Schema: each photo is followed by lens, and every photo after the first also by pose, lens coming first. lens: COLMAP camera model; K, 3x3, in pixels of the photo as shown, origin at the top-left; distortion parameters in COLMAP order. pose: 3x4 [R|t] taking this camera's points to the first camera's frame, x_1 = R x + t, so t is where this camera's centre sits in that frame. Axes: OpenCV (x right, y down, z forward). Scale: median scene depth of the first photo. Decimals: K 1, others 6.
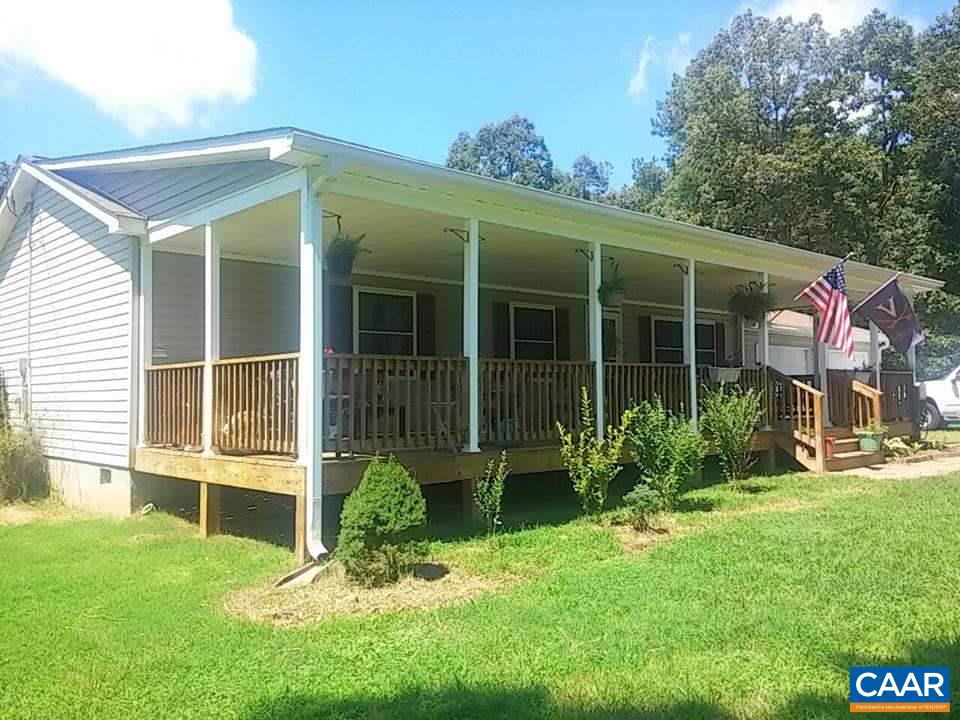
lens RADIAL K [[829.1, 0, 480.0], [0, 829.1, 360.0], [0, 0, 1]] dist [0.104352, -0.193050]
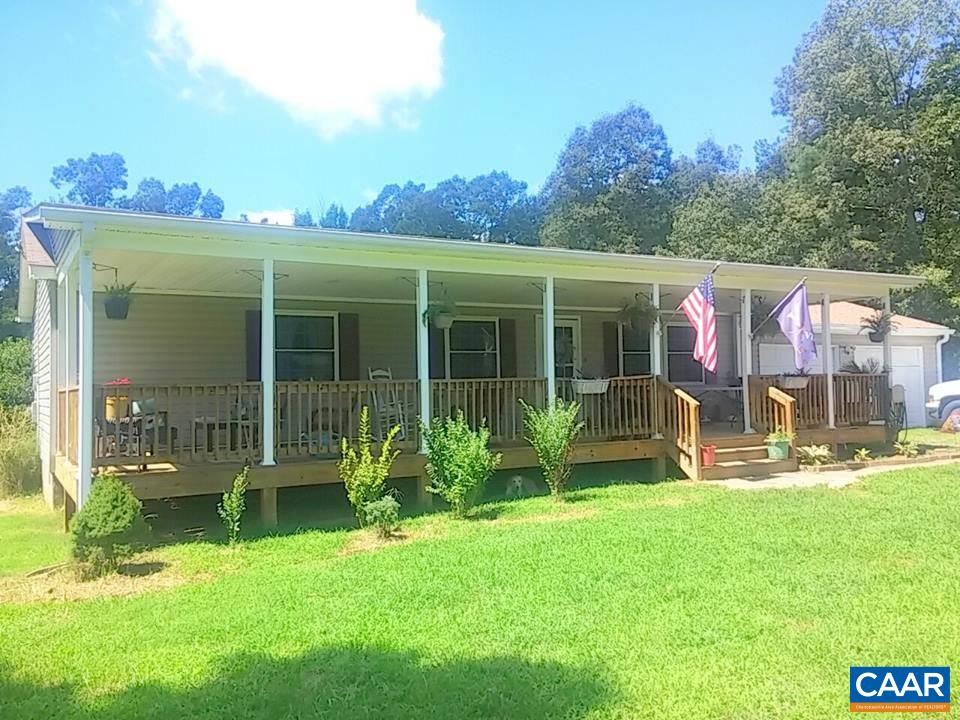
lens RADIAL K [[829.1, 0, 480.0], [0, 829.1, 360.0], [0, 0, 1]] dist [0.104352, -0.193050]
pose [[0.977072, -0.017864, -0.212157, 0.332405], [0.020214, 0.999756, 0.008909, -0.023613], [0.211946, -0.012993, 0.977195, -0.034366]]
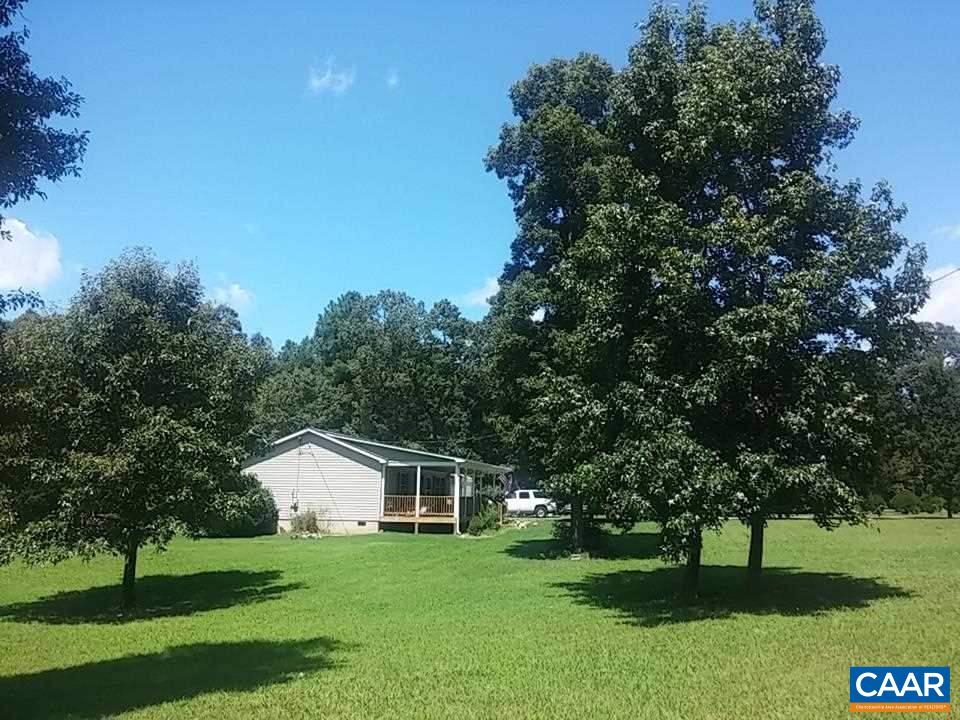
lens RADIAL K [[829.1, 0, 480.0], [0, 829.1, 360.0], [0, 0, 1]] dist [0.104352, -0.193050]
pose [[0.756644, 0.098644, 0.646343, -2.943644], [-0.052836, 0.994545, -0.089934, -0.334146], [-0.651689, 0.033897, 0.757729, -2.587925]]
